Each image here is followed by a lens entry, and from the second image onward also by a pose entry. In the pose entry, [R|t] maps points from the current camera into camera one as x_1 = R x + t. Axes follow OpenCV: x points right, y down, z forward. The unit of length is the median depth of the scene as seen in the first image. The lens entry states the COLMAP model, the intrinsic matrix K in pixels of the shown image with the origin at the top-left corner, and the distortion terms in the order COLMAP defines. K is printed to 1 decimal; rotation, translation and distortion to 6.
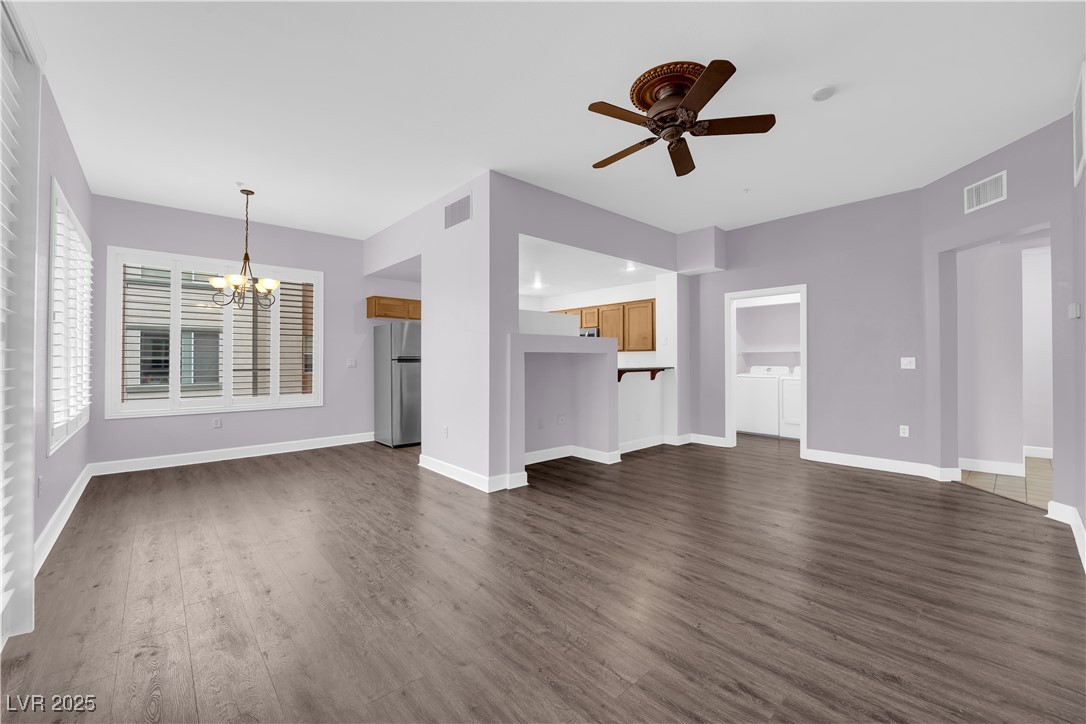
lens RADIAL K [[435.7, 0, 542.1], [0, 435.7, 357.4], [0, 0, 1]] dist [-0.000785, -0.007897]
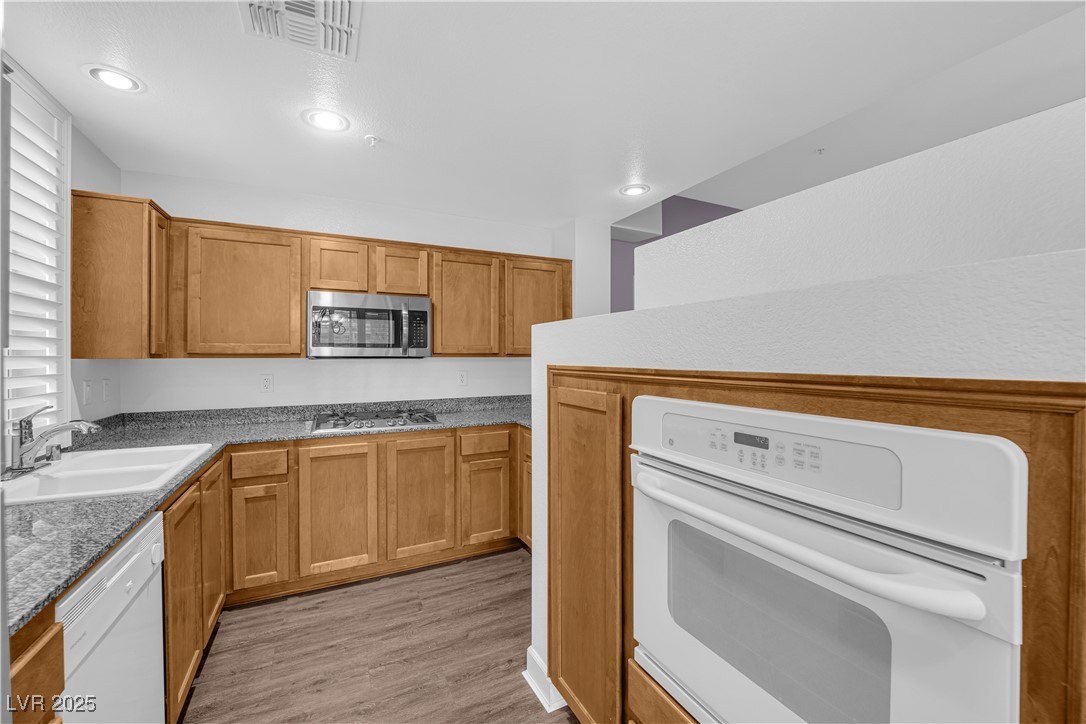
lens RADIAL K [[442.1, 0, 546.7], [0, 442.1, 355.7], [0, 0, 1]] dist [-0.003509, -0.009053]
pose [[0.259499, -0.000885, 0.965743, -0.429226], [-0.005118, 0.999984, 0.002291, -0.026118], [-0.965730, -0.005537, 0.259490, 1.330720]]
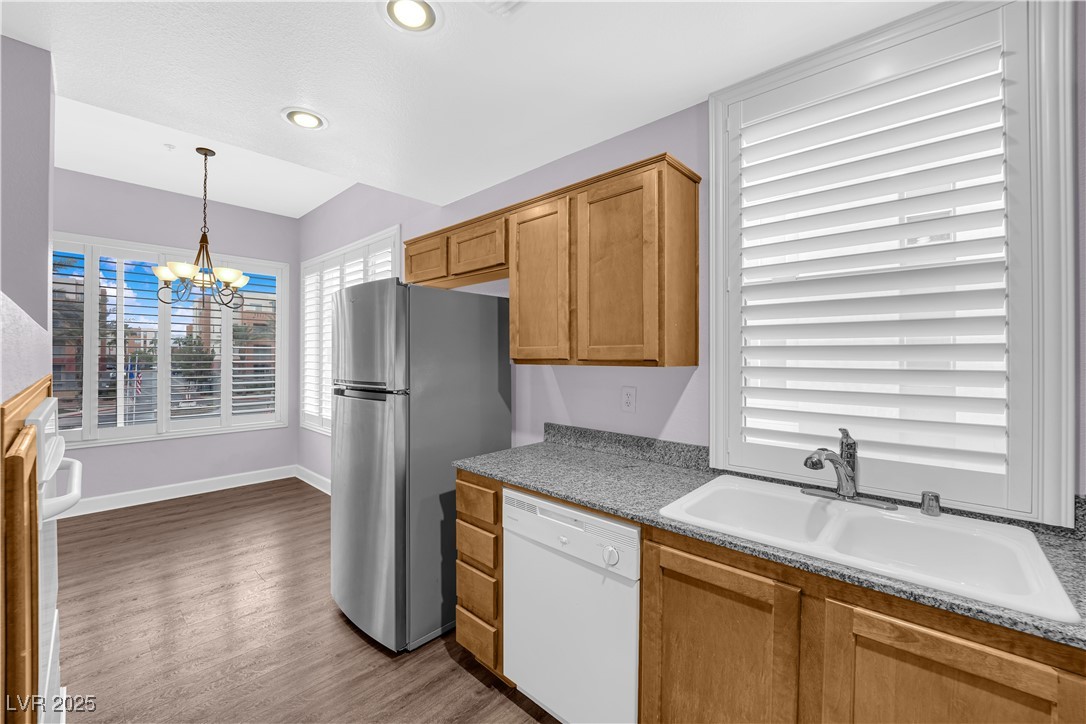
lens RADIAL K [[435.7, 0, 542.1], [0, 435.7, 357.4], [0, 0, 1]] dist [-0.000785, -0.007897]
pose [[0.102976, 0.003357, -0.994678, 0.120257], [0.004044, 0.999985, 0.003793, -0.033495], [0.994676, -0.004414, 0.102961, 1.595779]]
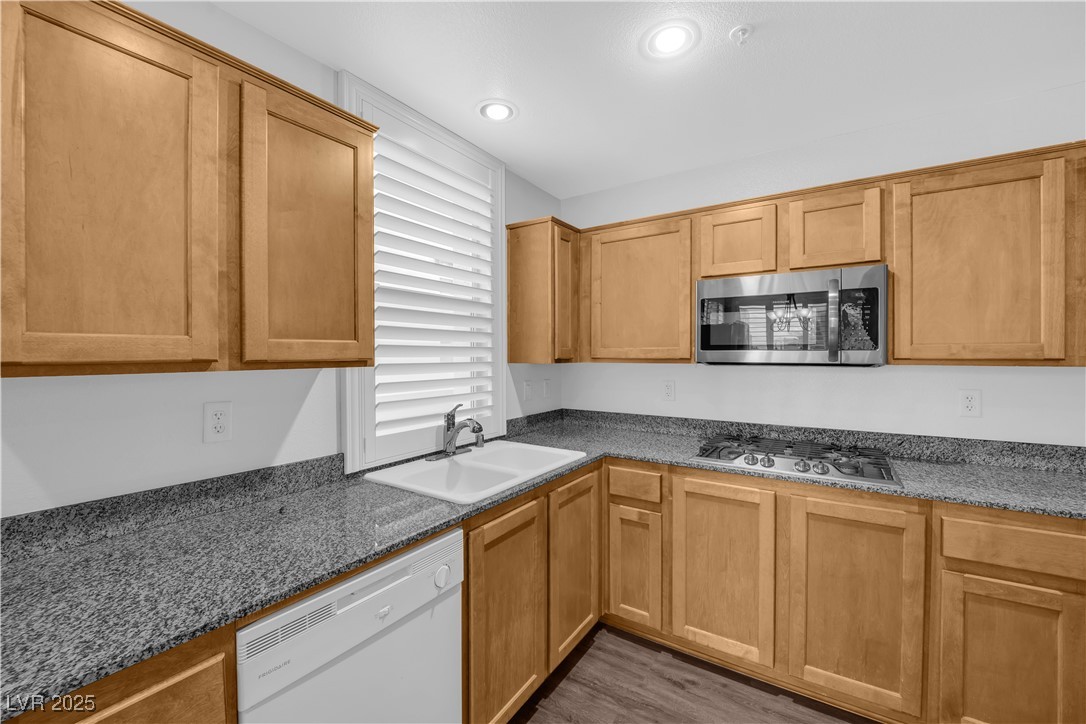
lens RADIAL K [[435.7, 0, 542.1], [0, 435.7, 357.4], [0, 0, 1]] dist [-0.000785, -0.007897]
pose [[0.967332, -0.004829, 0.253469, -0.207532], [0.001410, 0.999906, 0.013671, -0.034748], [-0.253511, -0.012867, 0.967247, 1.380986]]
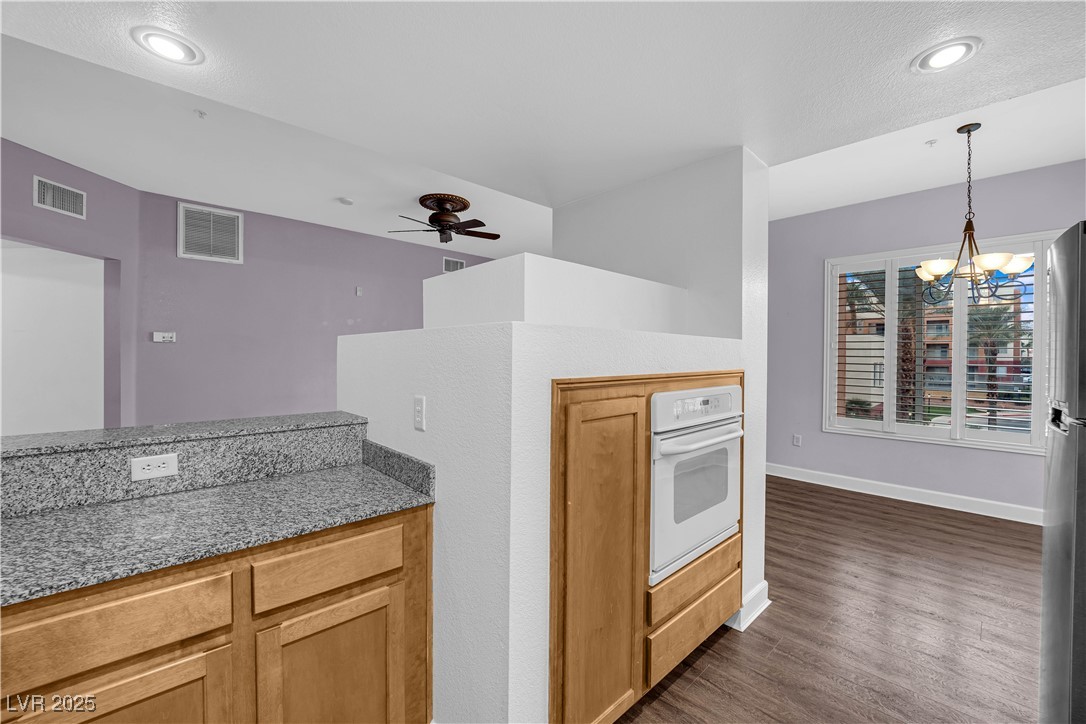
lens RADIAL K [[442.1, 0, 546.7], [0, 442.1, 355.7], [0, 0, 1]] dist [-0.003509, -0.009053]
pose [[-0.999257, -0.008181, -0.037674, -0.022202], [-0.008139, 0.999966, -0.001279, -0.032959], [0.037683, -0.000971, -0.999289, 1.744482]]
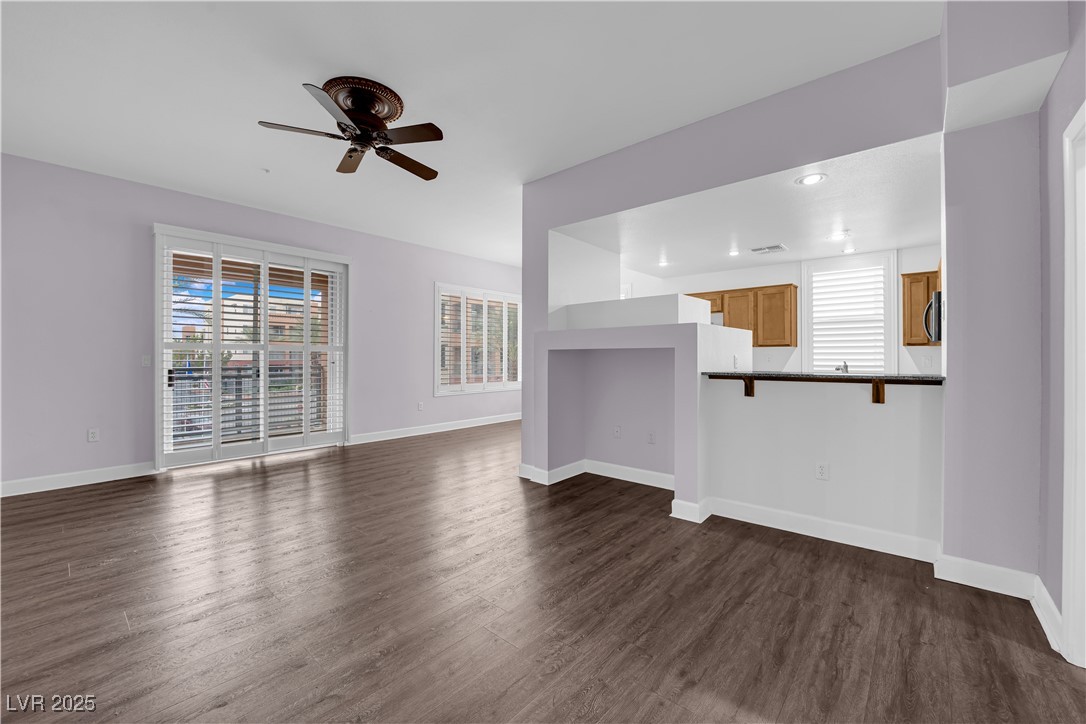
lens RADIAL K [[442.1, 0, 546.7], [0, 442.1, 355.7], [0, 0, 1]] dist [-0.003509, -0.009053]
pose [[0.146372, -0.002501, -0.989226, 0.930145], [0.004600, 0.999988, -0.001848, 0.002597], [0.989219, -0.004280, 0.146382, 0.837774]]
